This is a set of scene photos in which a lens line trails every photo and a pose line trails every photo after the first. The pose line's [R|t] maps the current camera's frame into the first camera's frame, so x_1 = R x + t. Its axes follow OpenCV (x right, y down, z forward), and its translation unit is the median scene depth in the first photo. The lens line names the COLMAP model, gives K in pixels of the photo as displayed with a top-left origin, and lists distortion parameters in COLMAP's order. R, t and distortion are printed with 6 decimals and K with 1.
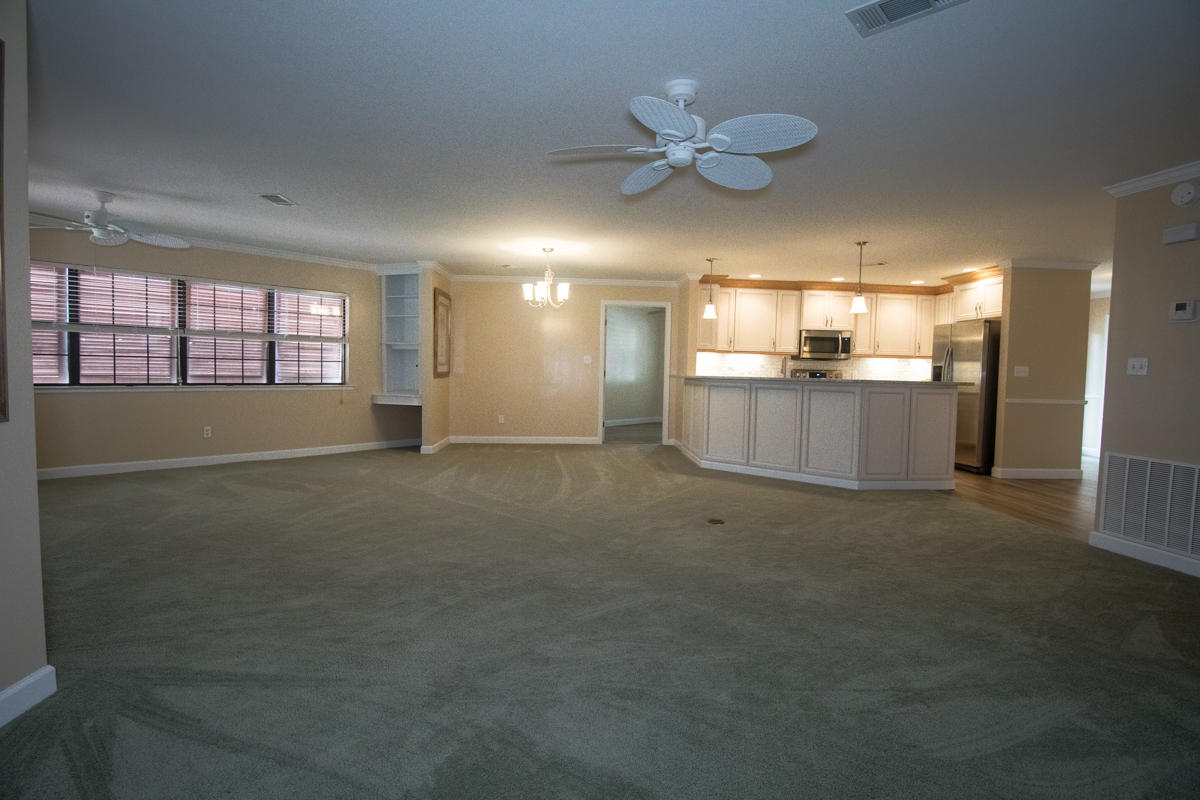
lens RADIAL K [[582.3, 0, 600.0], [0, 582.3, 400.0], [0, 0, 1]] dist [-0.044073, 0.000085]
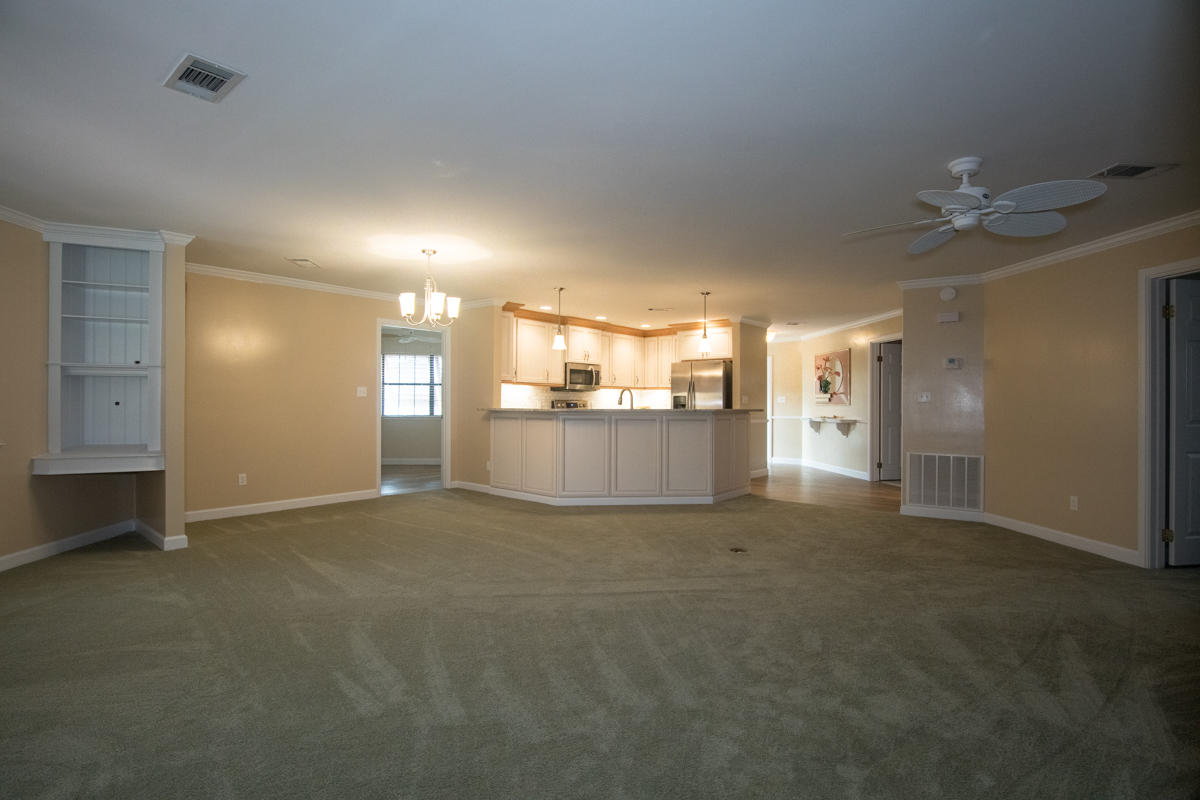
lens RADIAL K [[582.3, 0, 600.0], [0, 582.3, 400.0], [0, 0, 1]] dist [-0.044073, 0.000085]
pose [[0.688433, -0.013380, 0.725176, -0.417103], [0.048092, 0.998472, -0.027232, -0.024500], [-0.723703, 0.053622, 0.688025, 0.262213]]
